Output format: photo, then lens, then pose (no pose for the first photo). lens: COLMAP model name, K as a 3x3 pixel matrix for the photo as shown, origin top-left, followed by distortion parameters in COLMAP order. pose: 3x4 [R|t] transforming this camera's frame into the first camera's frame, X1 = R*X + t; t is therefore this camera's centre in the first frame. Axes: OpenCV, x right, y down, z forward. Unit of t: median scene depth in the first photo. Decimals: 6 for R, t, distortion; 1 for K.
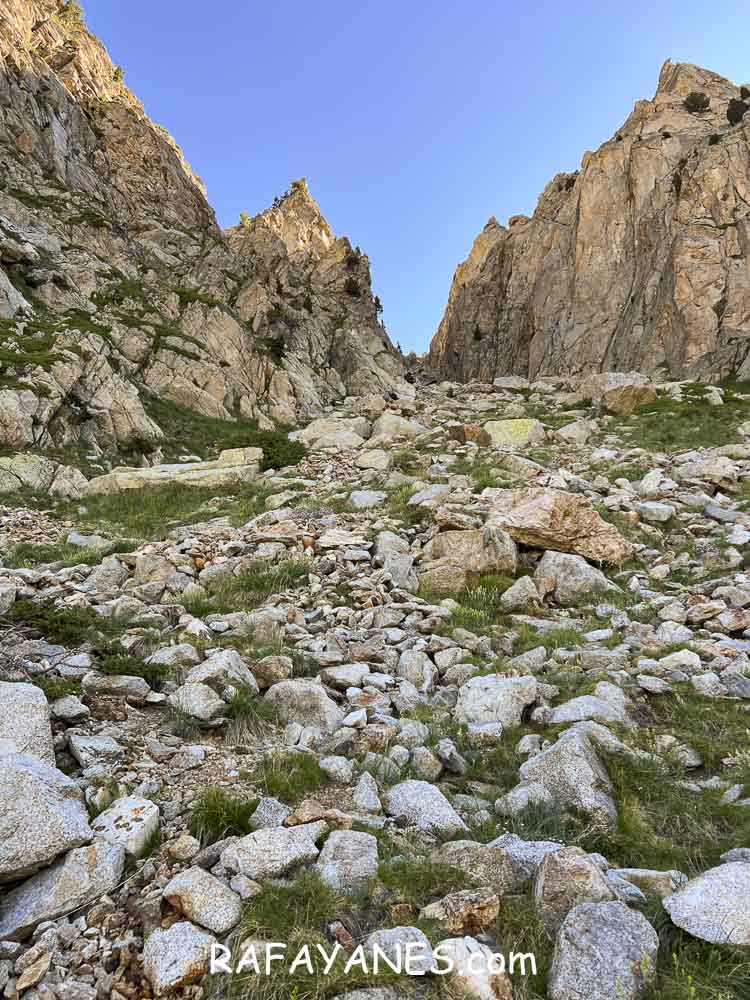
lens RADIAL K [[759.0, 0, 374.4], [0, 759.0, 499.2], [0, 0, 1]] dist [0.005324, -0.010239]
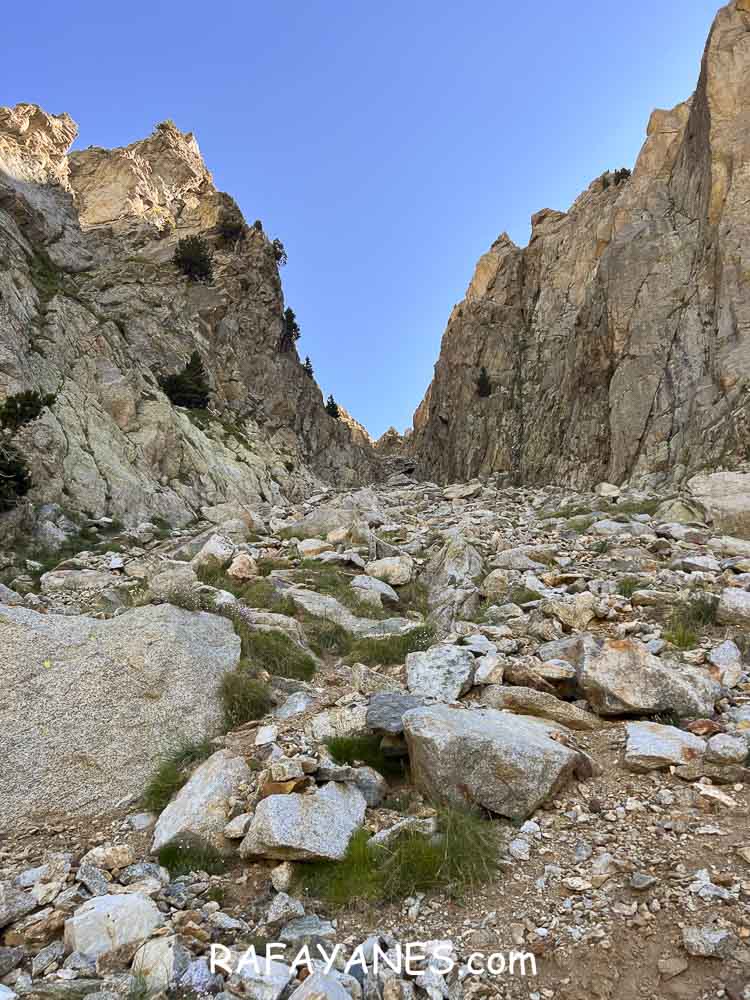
lens RADIAL K [[759.0, 0, 375.7], [0, 759.0, 499.4], [0, 0, 1]] dist [0.005324, -0.010239]
pose [[0.999951, 0.008511, -0.005099, 0.060511], [-0.009026, 0.993733, -0.111413, -0.073445], [0.004119, 0.111454, 0.993761, 0.456030]]
